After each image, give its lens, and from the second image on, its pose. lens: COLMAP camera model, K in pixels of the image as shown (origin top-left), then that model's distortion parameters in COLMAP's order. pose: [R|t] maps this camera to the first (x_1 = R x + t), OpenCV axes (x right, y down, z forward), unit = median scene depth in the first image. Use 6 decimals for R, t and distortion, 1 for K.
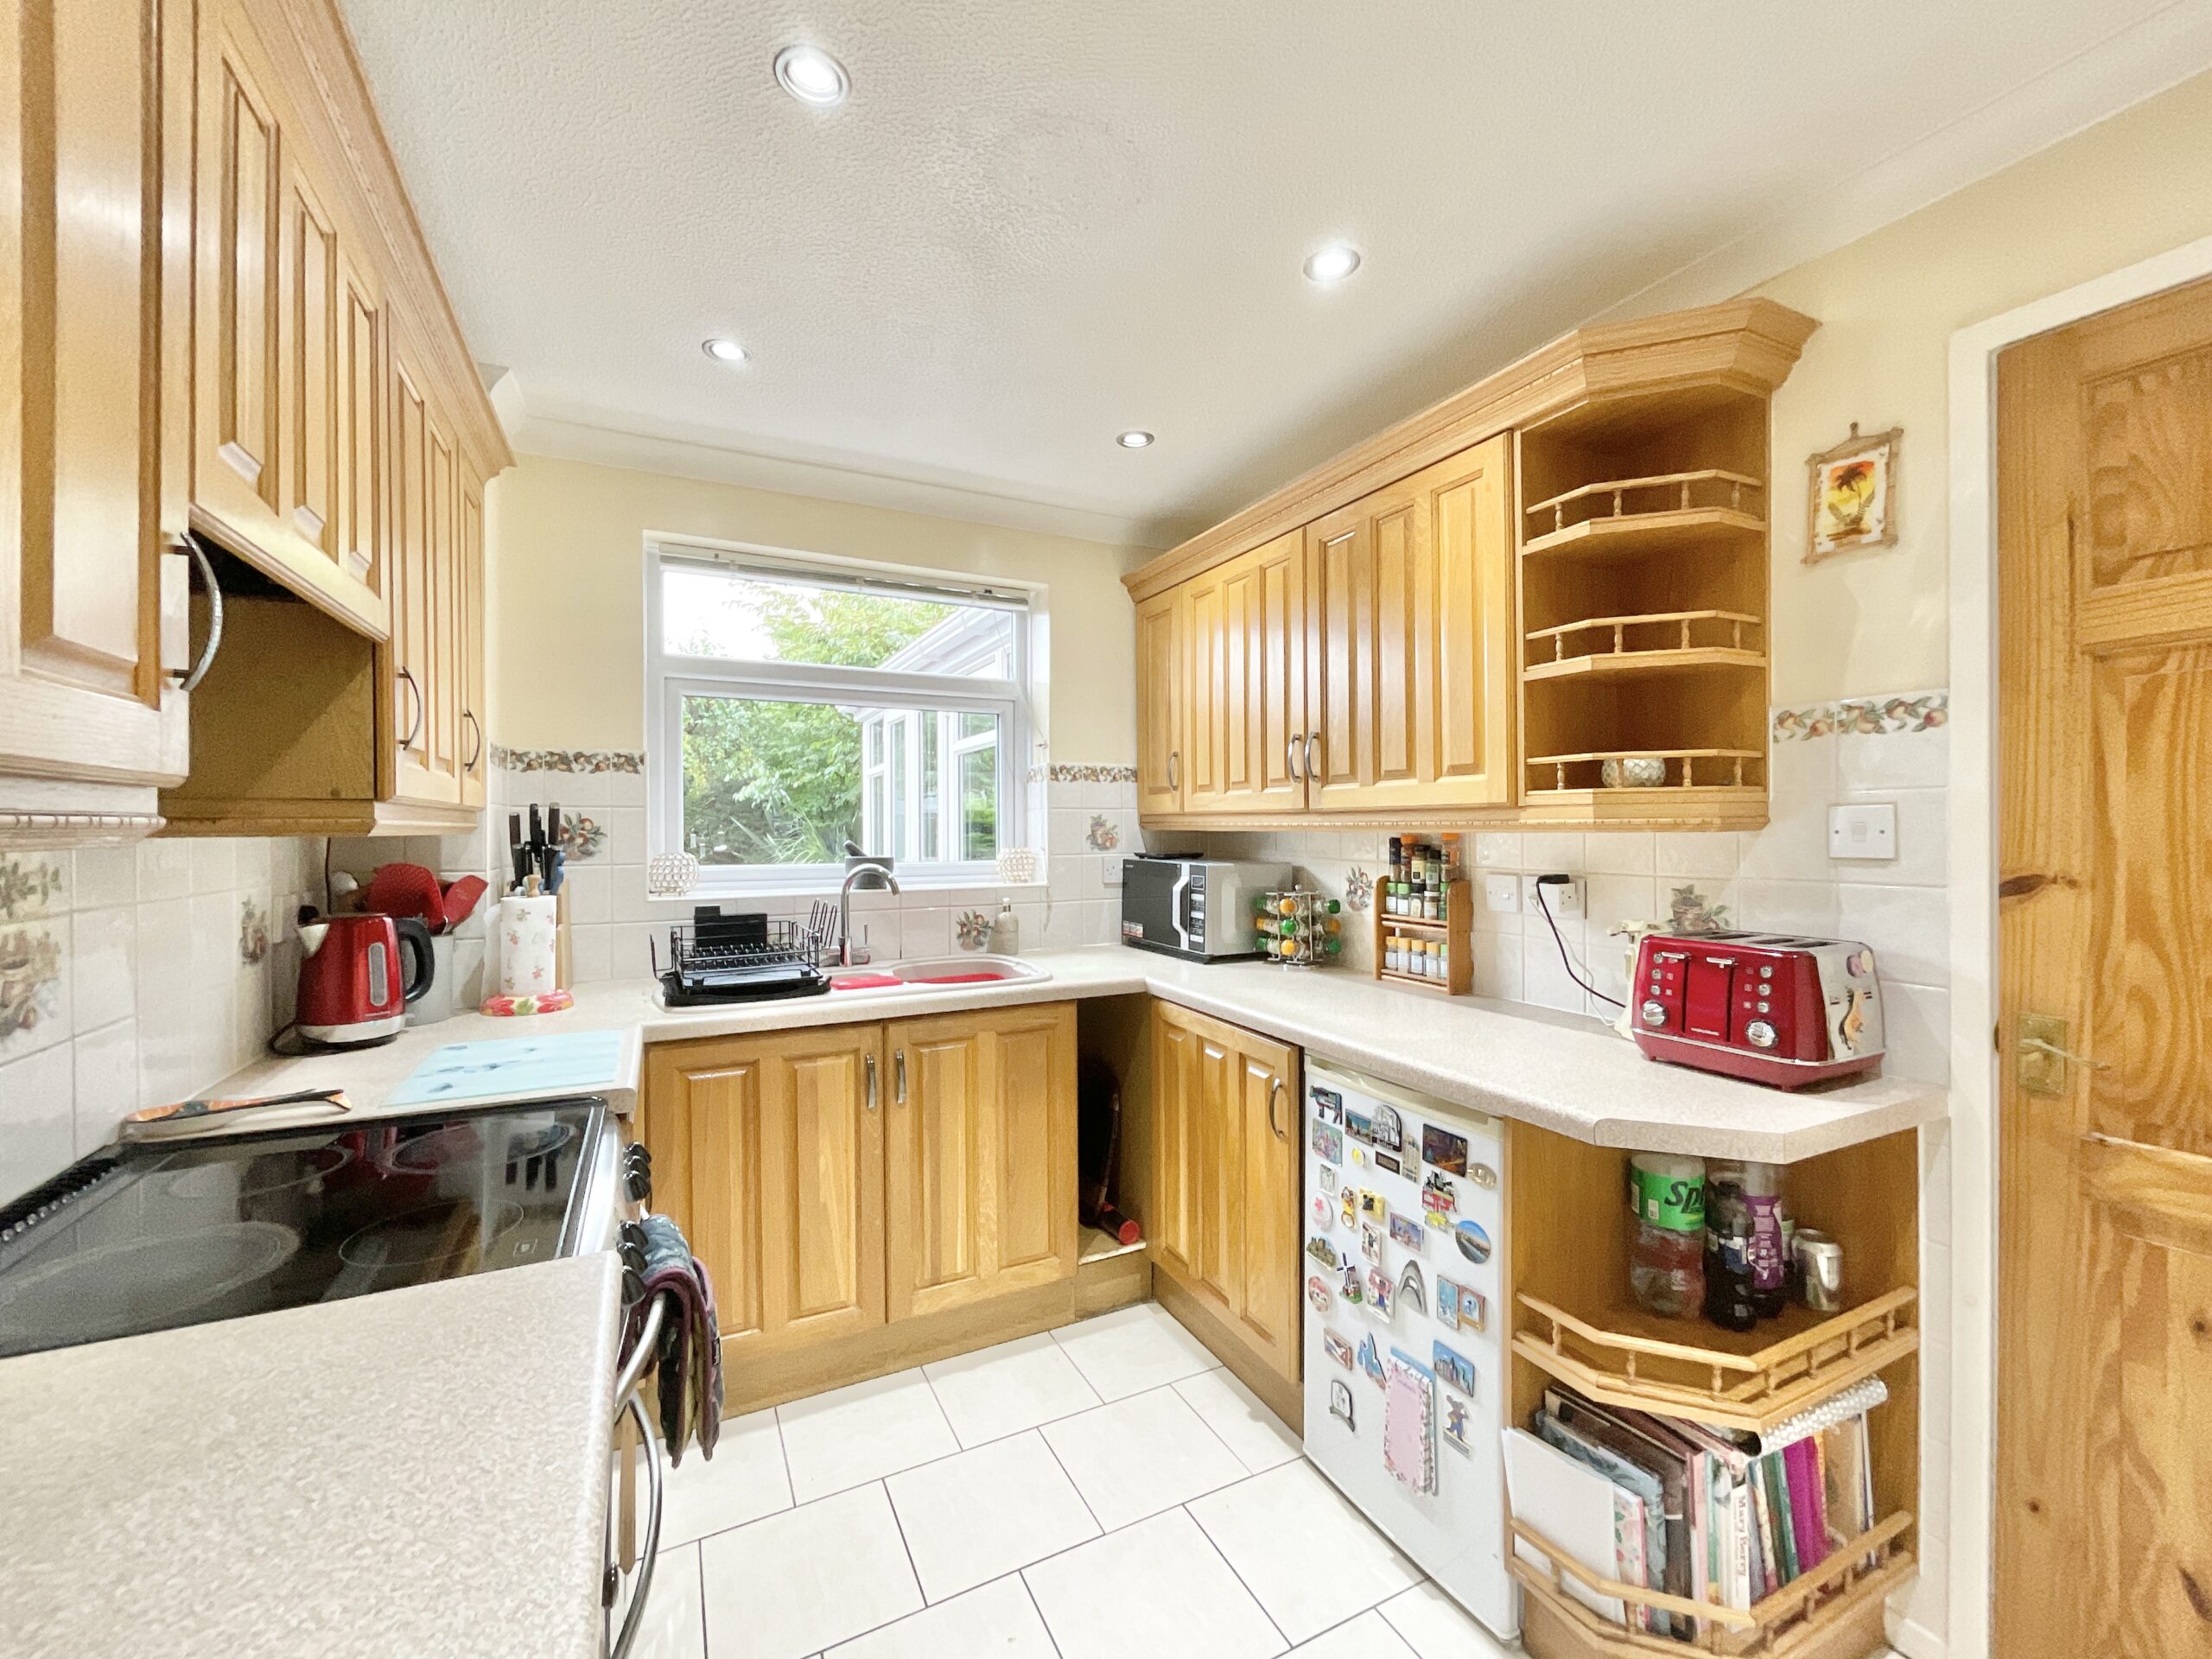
lens RADIAL K [[897.6, 0, 1110.9], [0, 897.6, 824.8], [0, 0, 1]] dist [-0.002168, 0.002357]
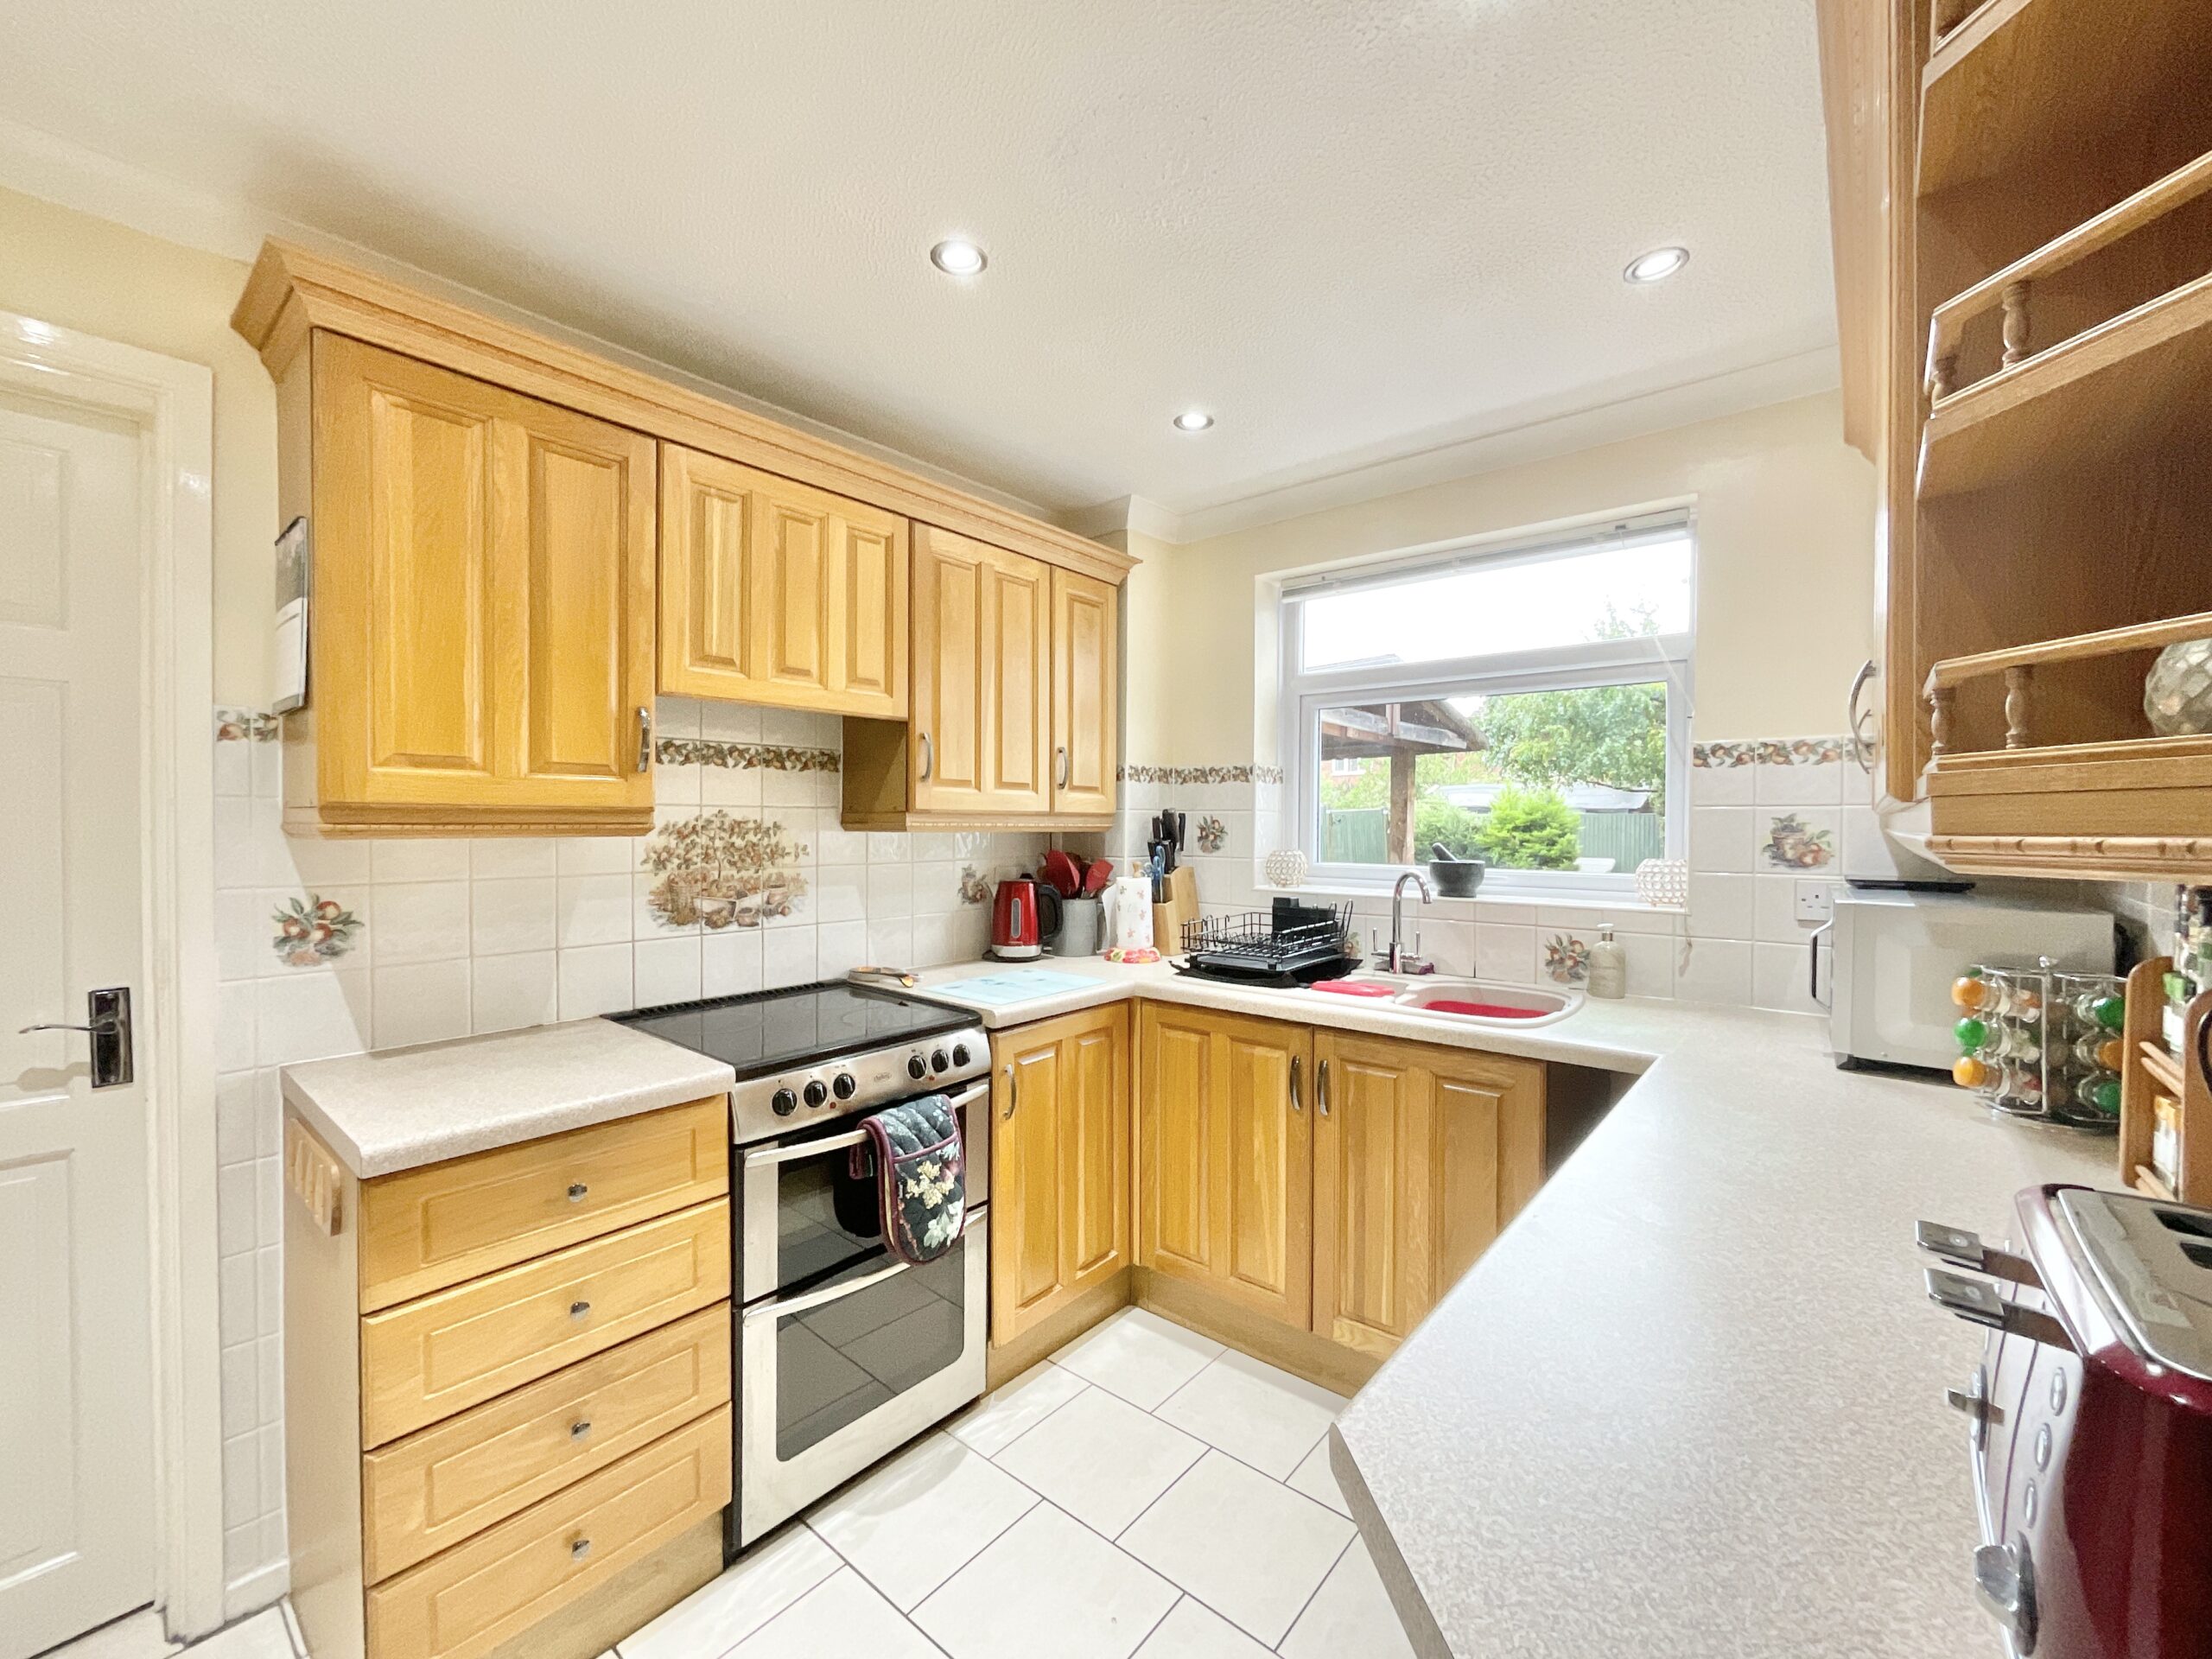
lens RADIAL K [[897.6, 0, 1113.7], [0, 897.6, 830.1], [0, 0, 1]] dist [-0.002168, 0.002357]
pose [[0.398527, 0.013561, -0.917057, 0.510964], [-0.003443, 0.999906, 0.013290, -0.008682], [0.917150, -0.002139, 0.398536, 0.367769]]
